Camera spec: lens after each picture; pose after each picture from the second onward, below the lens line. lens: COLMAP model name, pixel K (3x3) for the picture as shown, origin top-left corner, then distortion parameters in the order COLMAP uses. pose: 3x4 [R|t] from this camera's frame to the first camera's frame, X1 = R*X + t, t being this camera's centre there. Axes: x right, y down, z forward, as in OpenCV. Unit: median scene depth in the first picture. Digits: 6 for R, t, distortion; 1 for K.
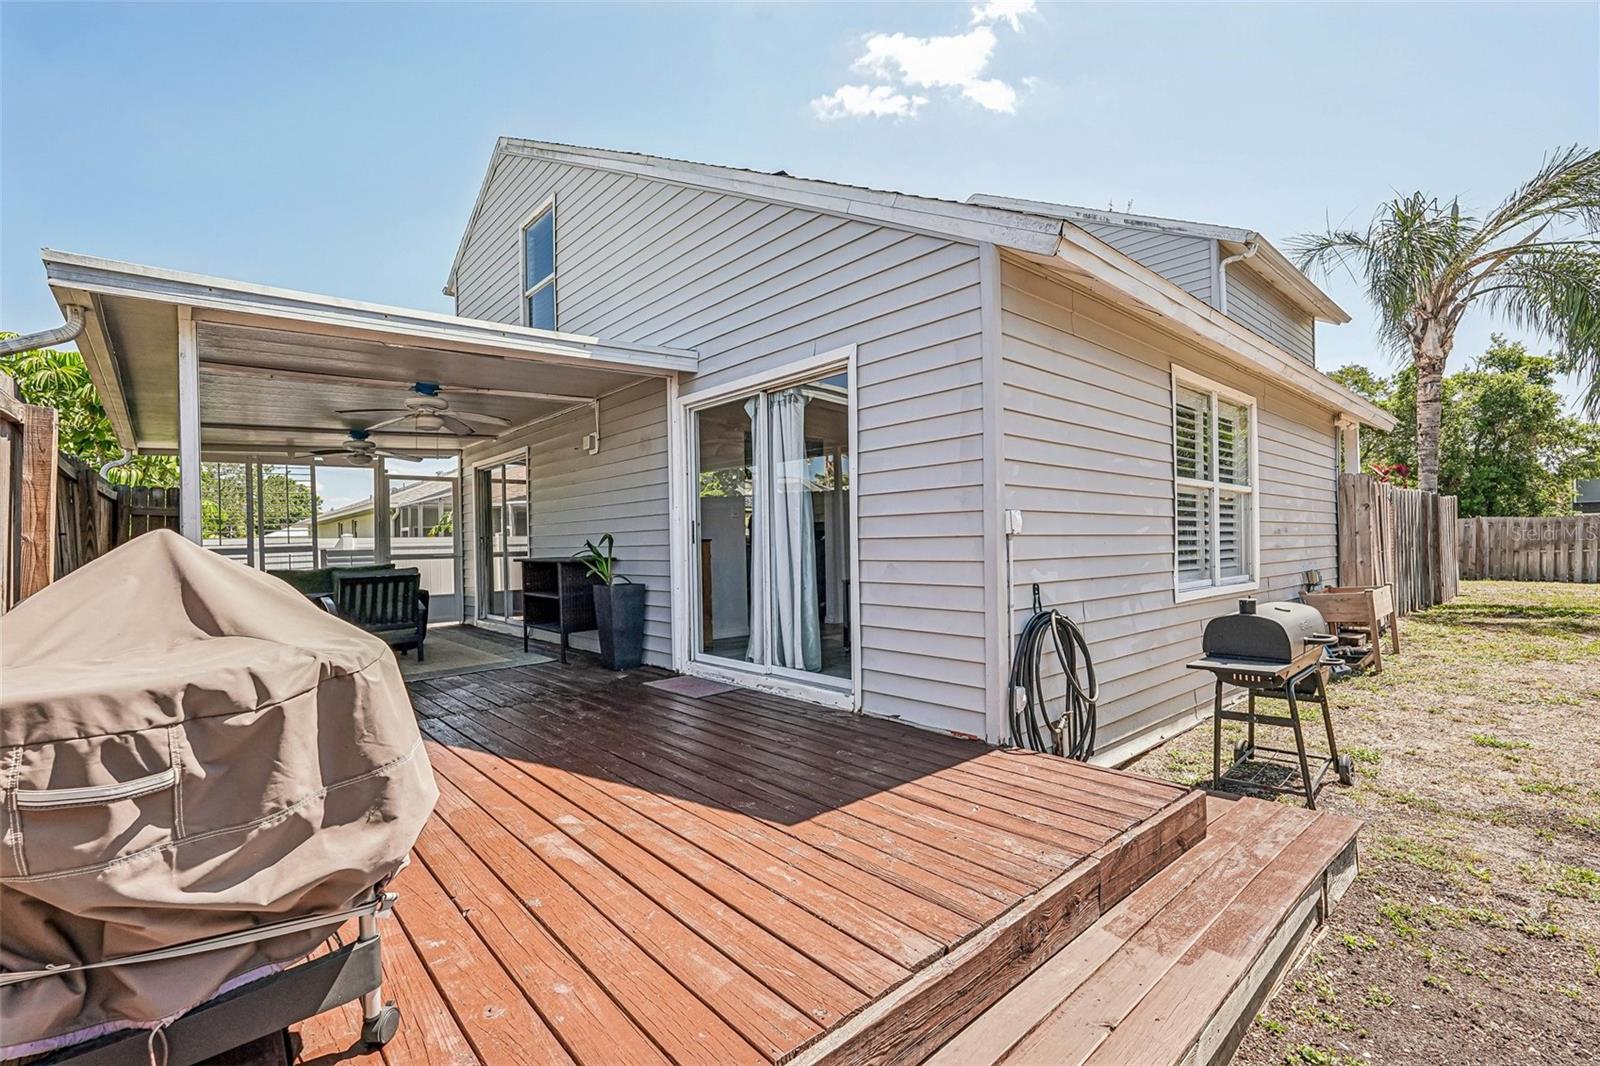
lens RADIAL K [[712.1, 0, 814.0], [0, 712.1, 540.5], [0, 0, 1]] dist [-0.008353, 0.005188]
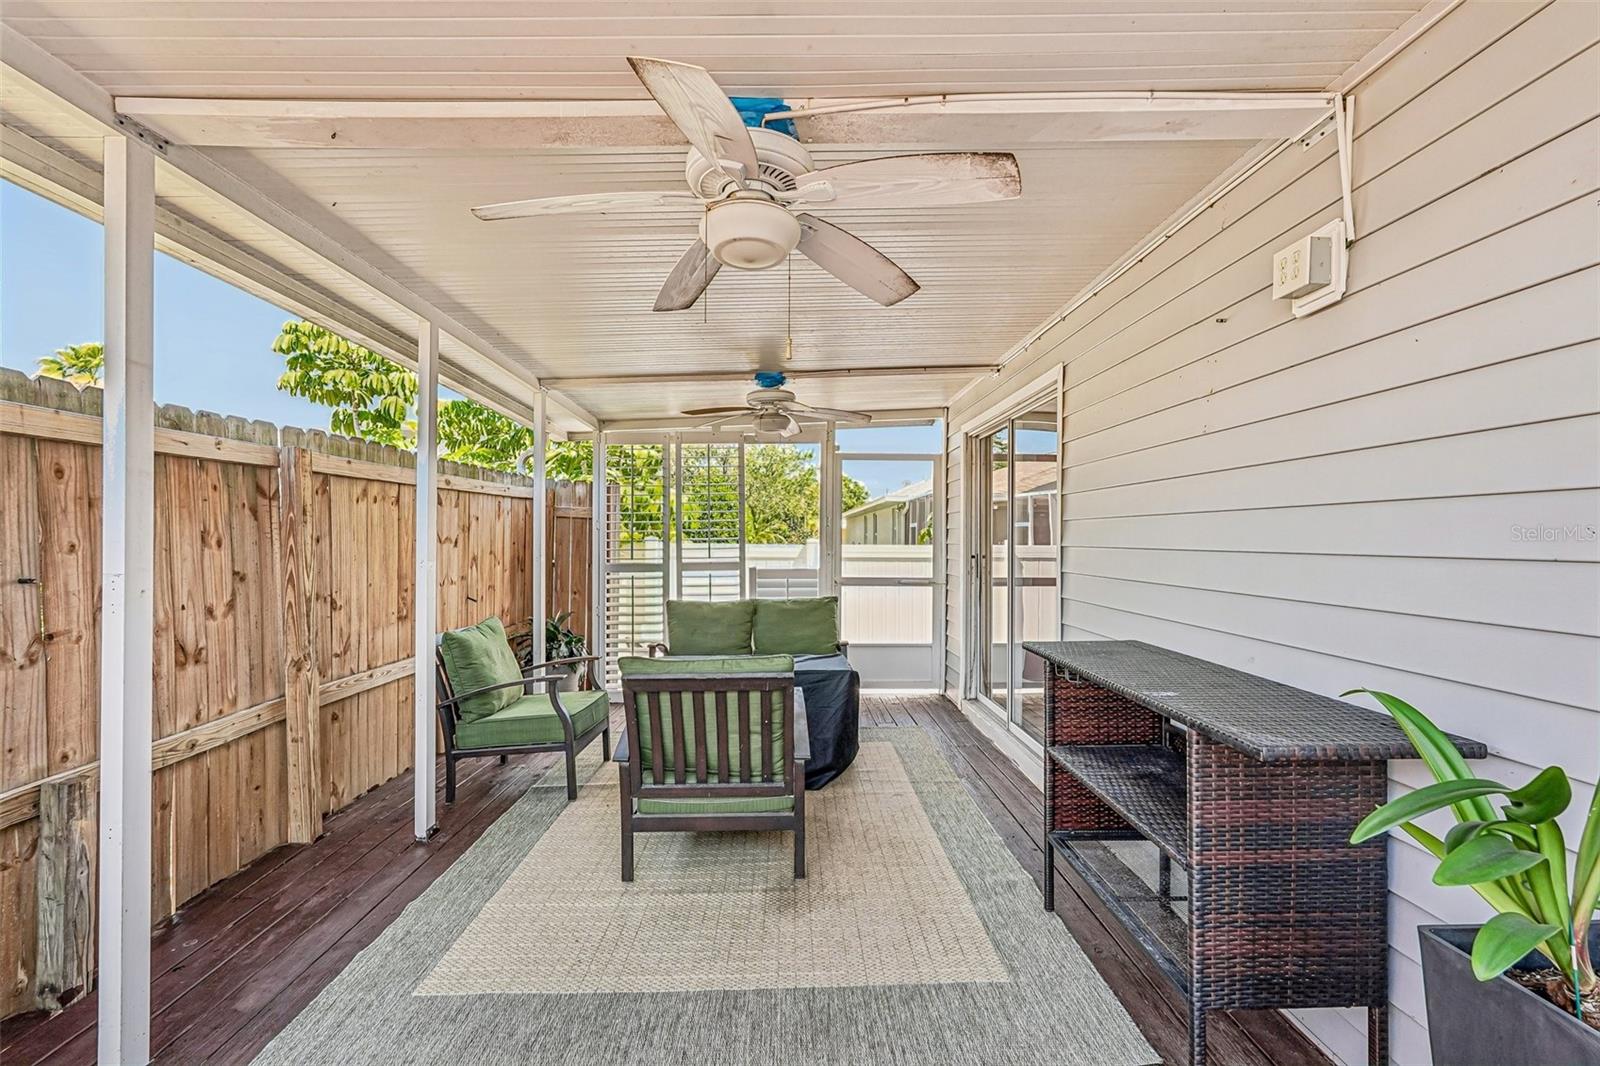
lens RADIAL K [[712.1, 0, 797.6], [0, 712.1, 539.3], [0, 0, 1]] dist [-0.008353, 0.005188]
pose [[0.754451, 0.023342, -0.655941, -0.207638], [-0.015683, 0.999723, 0.017538, -0.025406], [0.656169, -0.002944, 0.754608, 0.497760]]
